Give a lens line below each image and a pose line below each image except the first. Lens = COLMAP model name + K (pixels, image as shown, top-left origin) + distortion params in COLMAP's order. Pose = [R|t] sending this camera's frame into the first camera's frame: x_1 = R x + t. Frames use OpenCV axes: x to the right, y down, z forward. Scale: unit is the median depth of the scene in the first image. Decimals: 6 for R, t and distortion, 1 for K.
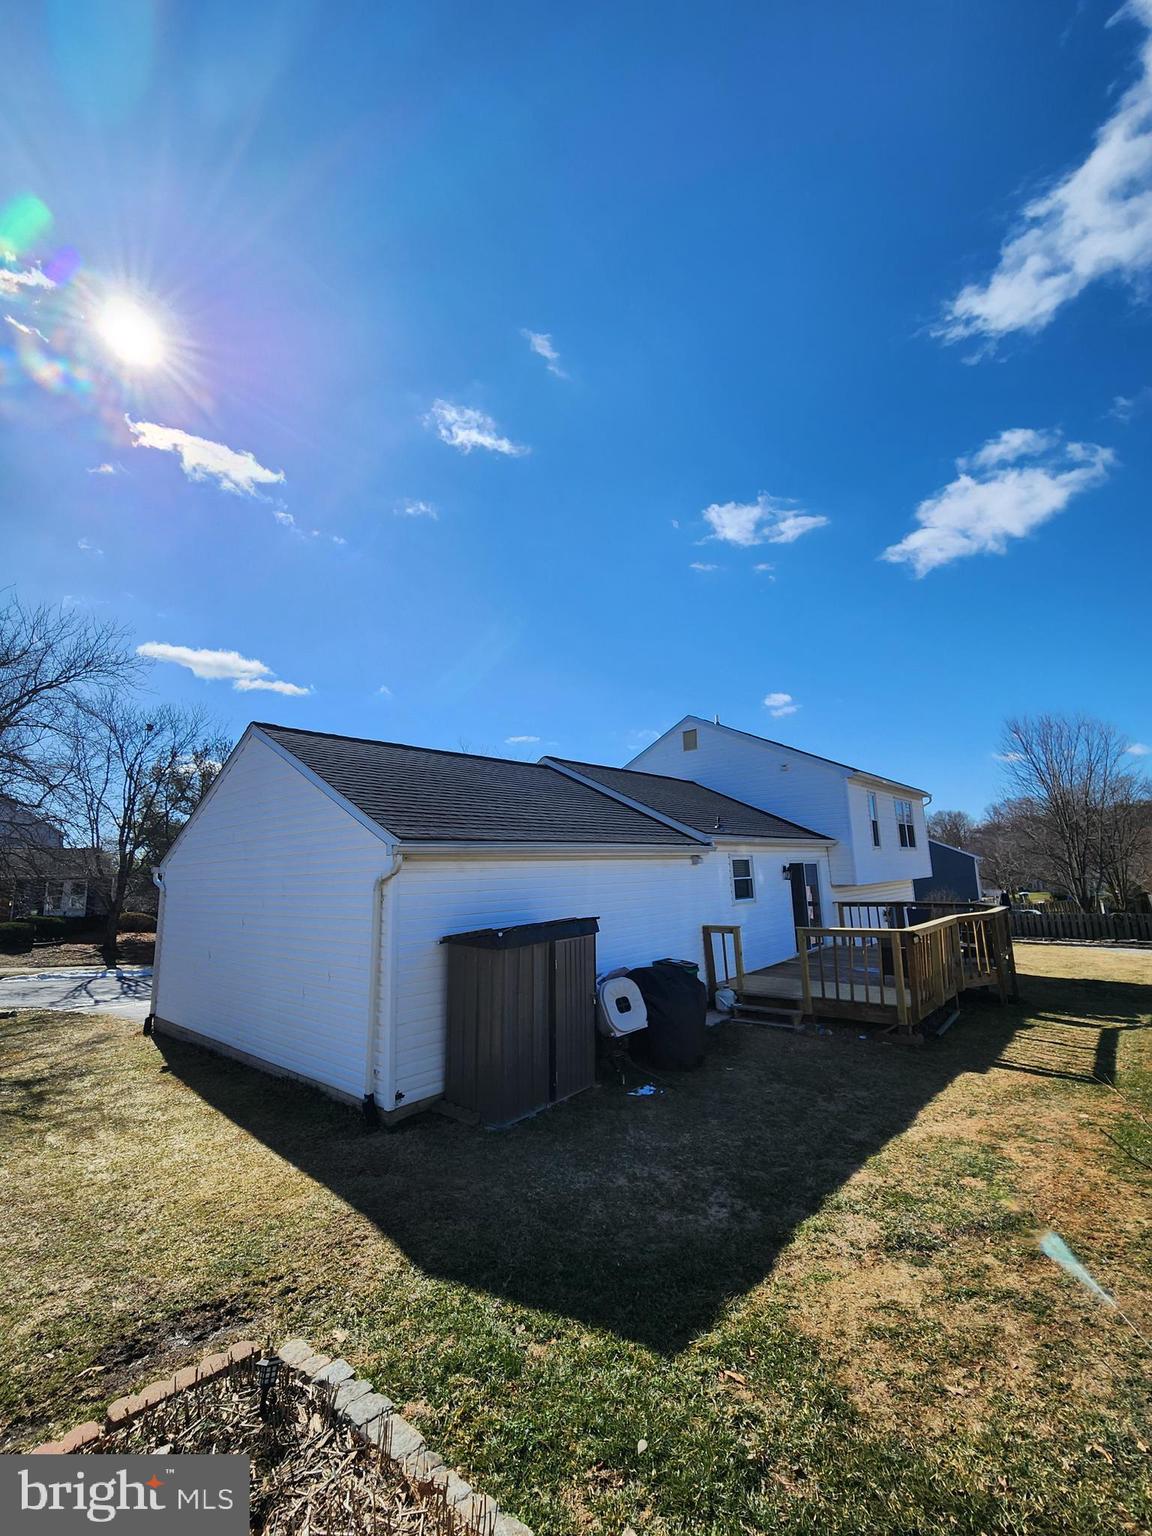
lens RADIAL K [[623.0, 0, 564.7], [0, 623.0, 771.4], [0, 0, 1]] dist [-0.000878, -0.000534]
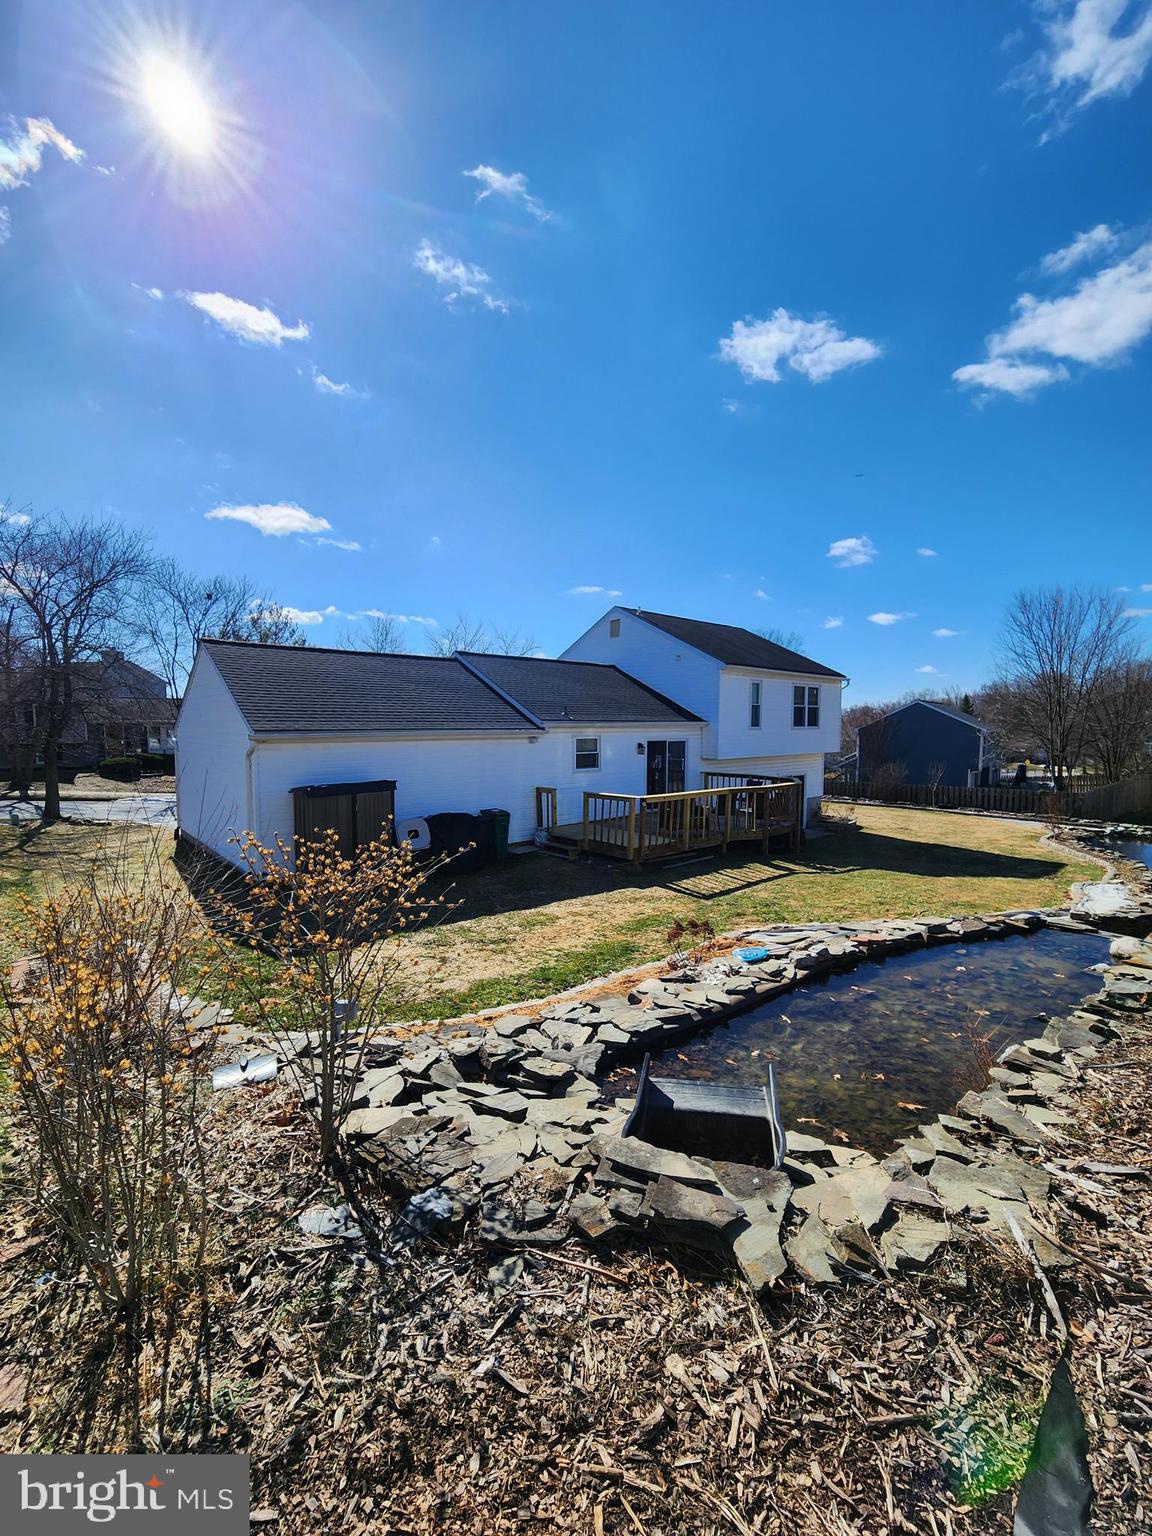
lens RADIAL K [[623.0, 0, 564.7], [0, 623.0, 771.4], [0, 0, 1]] dist [-0.000878, -0.000534]
pose [[0.991106, 0.041750, -0.126353, 0.361497], [-0.010662, 0.971369, 0.237336, -0.089740], [0.132644, -0.233878, 0.963175, -0.244235]]
